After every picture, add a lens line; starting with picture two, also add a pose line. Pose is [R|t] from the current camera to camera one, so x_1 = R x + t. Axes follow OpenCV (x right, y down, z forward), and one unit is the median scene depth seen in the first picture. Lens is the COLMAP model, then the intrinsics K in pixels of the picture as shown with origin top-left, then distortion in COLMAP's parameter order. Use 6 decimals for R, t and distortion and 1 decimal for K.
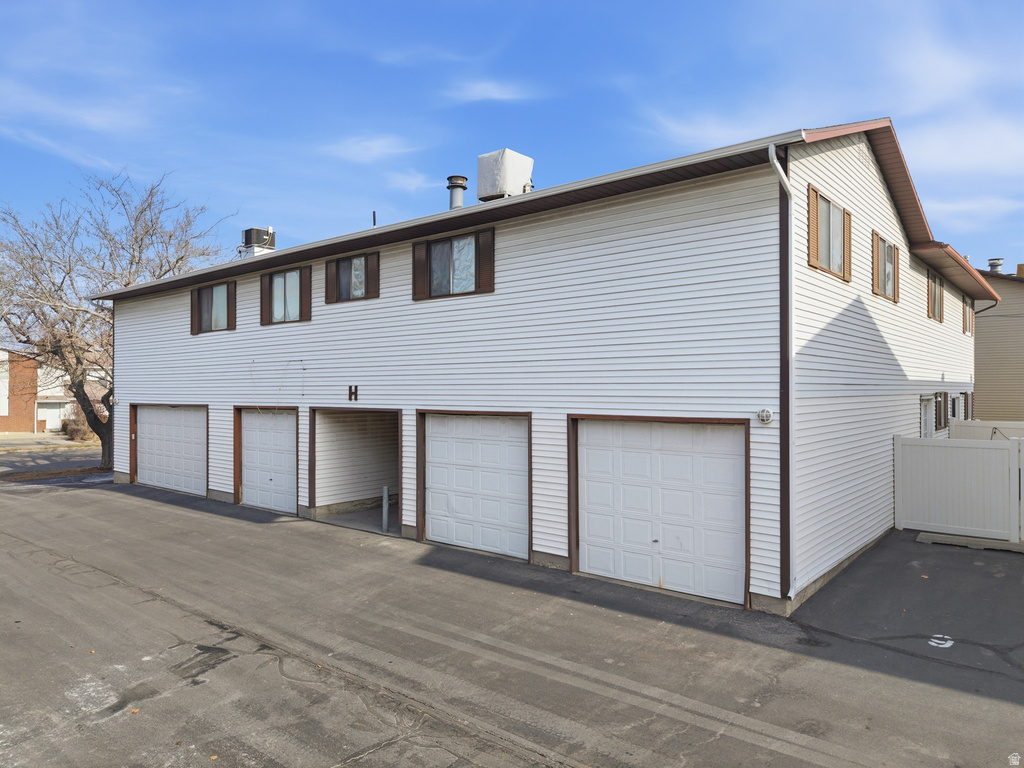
lens RADIAL K [[703.3, 0, 512.4], [0, 703.3, 384.5], [0, 0, 1]] dist [-0.010082, 0.000533]
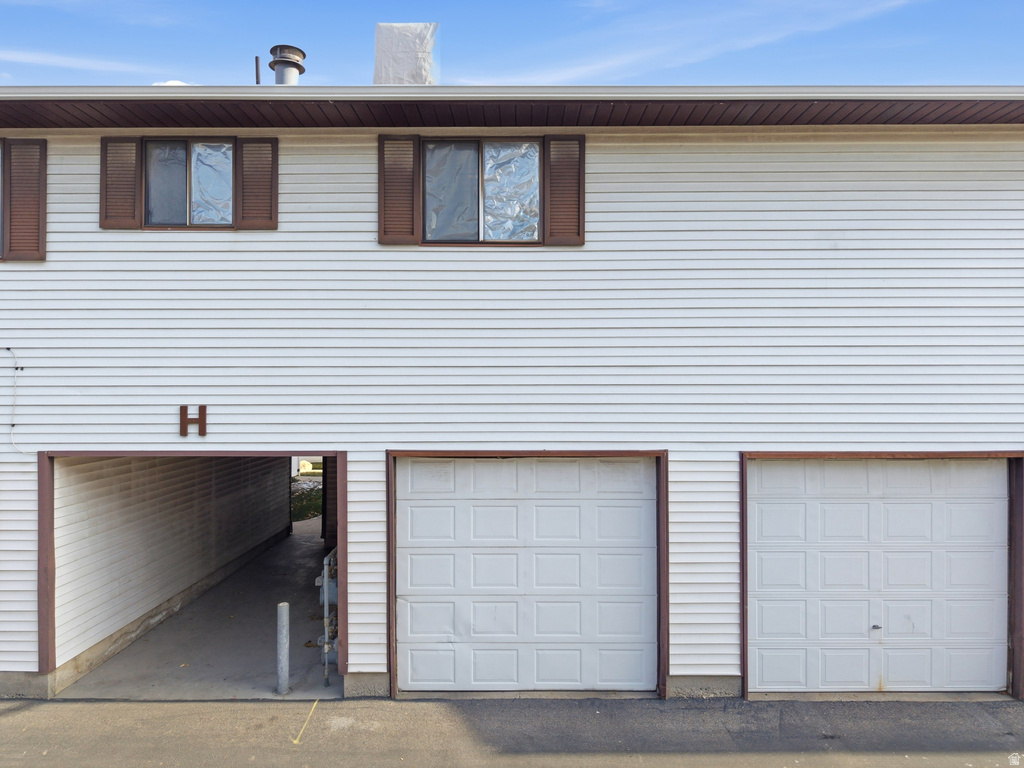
lens RADIAL K [[703.3, 0, 511.4], [0, 703.3, 386.5], [0, 0, 1]] dist [-0.010082, 0.000533]
pose [[0.763271, 0.002485, 0.646074, -0.404702], [-0.004051, 0.999991, 0.000940, -0.013856], [-0.646066, -0.003335, 0.763274, 0.534105]]
